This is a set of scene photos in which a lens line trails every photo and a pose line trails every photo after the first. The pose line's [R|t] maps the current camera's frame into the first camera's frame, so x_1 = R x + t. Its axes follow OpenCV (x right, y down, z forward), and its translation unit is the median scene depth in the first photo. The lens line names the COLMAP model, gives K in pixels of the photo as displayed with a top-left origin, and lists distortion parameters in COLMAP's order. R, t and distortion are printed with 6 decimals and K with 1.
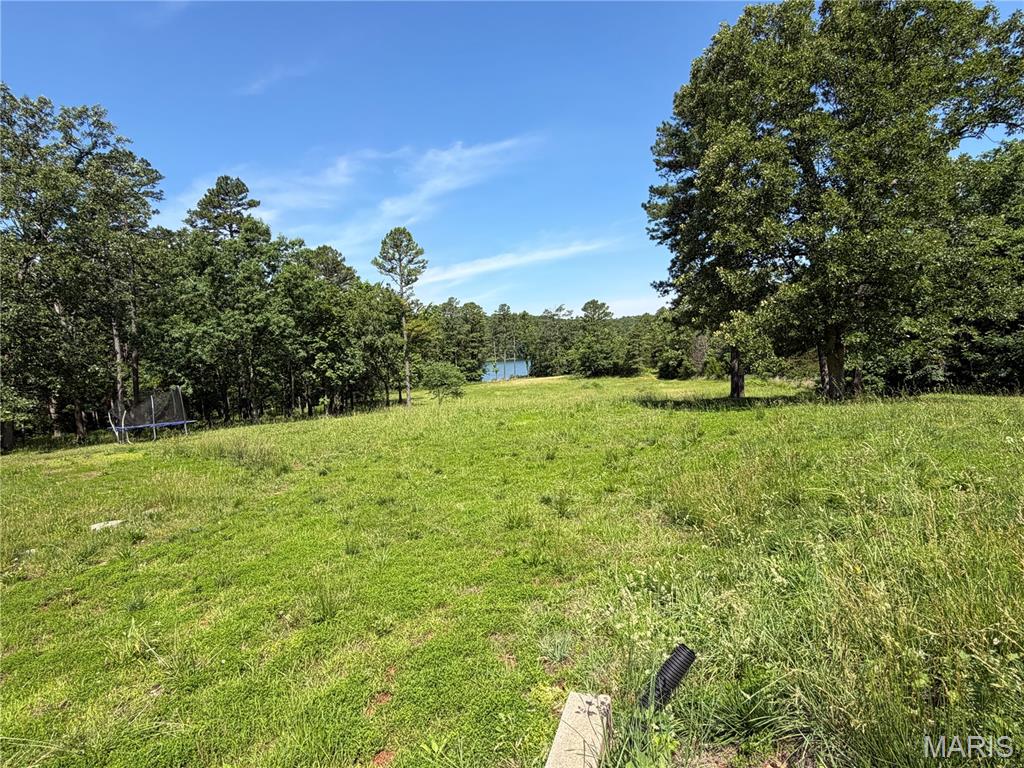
lens RADIAL K [[510.1, 0, 509.7], [0, 510.1, 379.8], [0, 0, 1]] dist [0.004950, 0.002053]
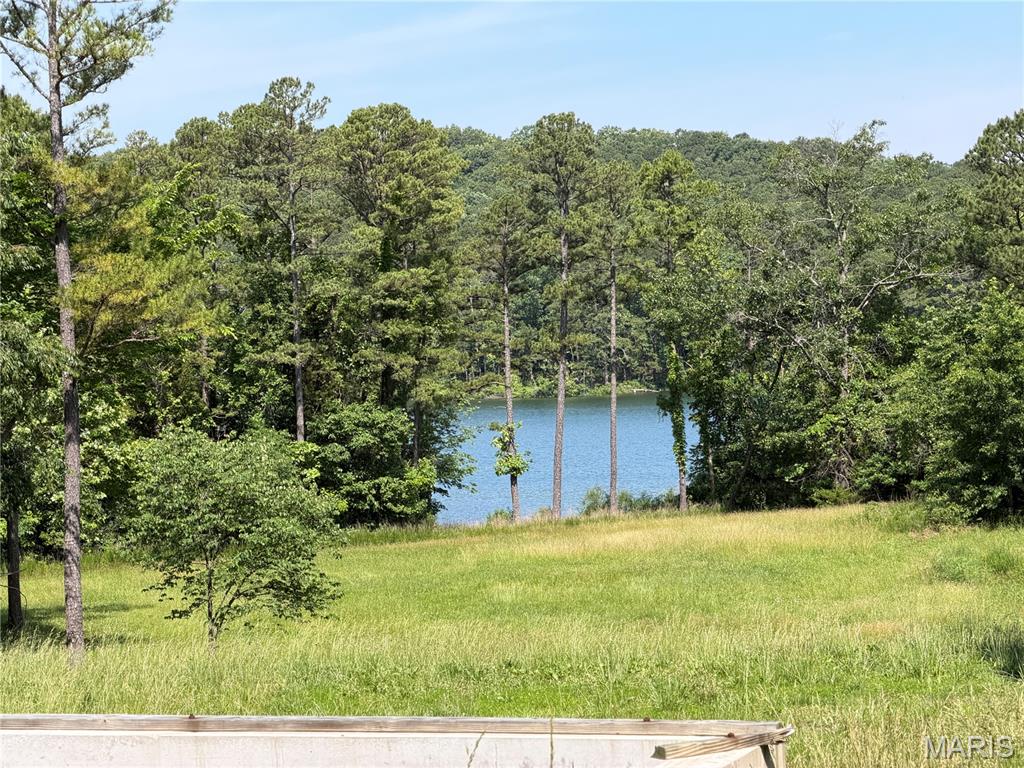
lens RADIAL K [[3008.3, 0, 504.9], [0, 3008.3, 379.1], [0, 0, 1]] dist [0.175046, 0.000000]
pose [[0.999039, 0.022317, -0.037716, 0.032671], [-0.023860, 0.998875, -0.040976, -0.014579], [0.036759, 0.041836, 0.998448, -0.285852]]
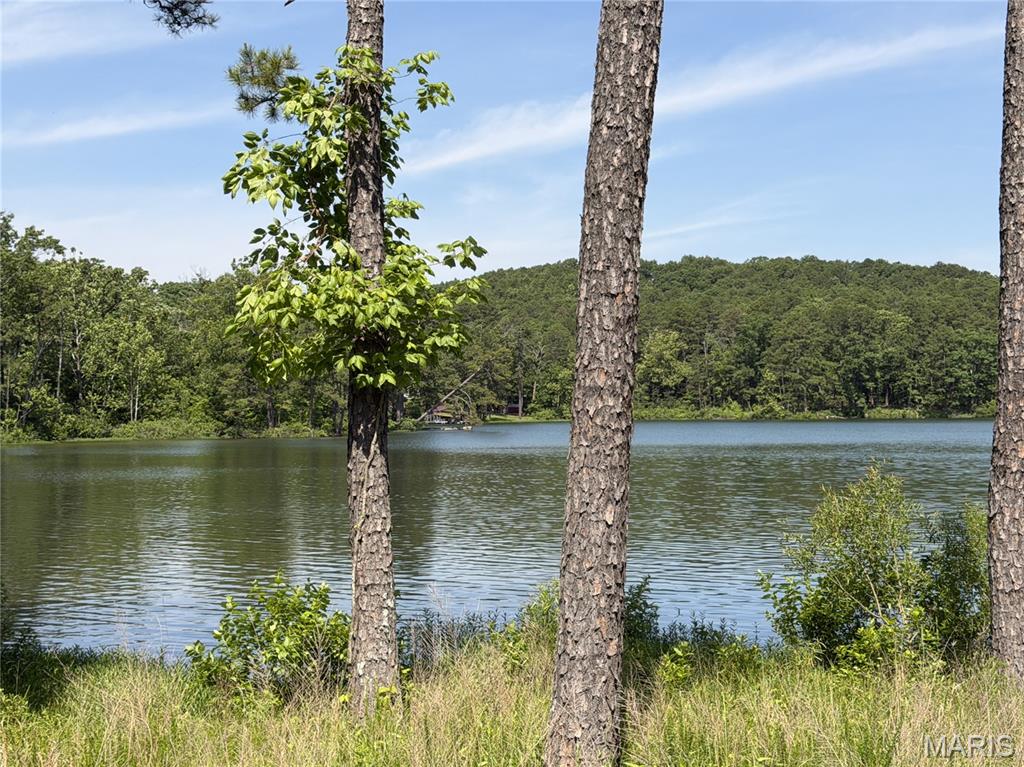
lens RADIAL K [[1513.6, 0, 514.0], [0, 1513.6, 374.5], [0, 0, 1]] dist [0.124074, 0.000000]
pose [[0.980736, 0.045762, -0.189900, -0.003101], [-0.059955, 0.995766, -0.069680, -0.034008], [0.185908, 0.079724, 0.979328, 2.925111]]
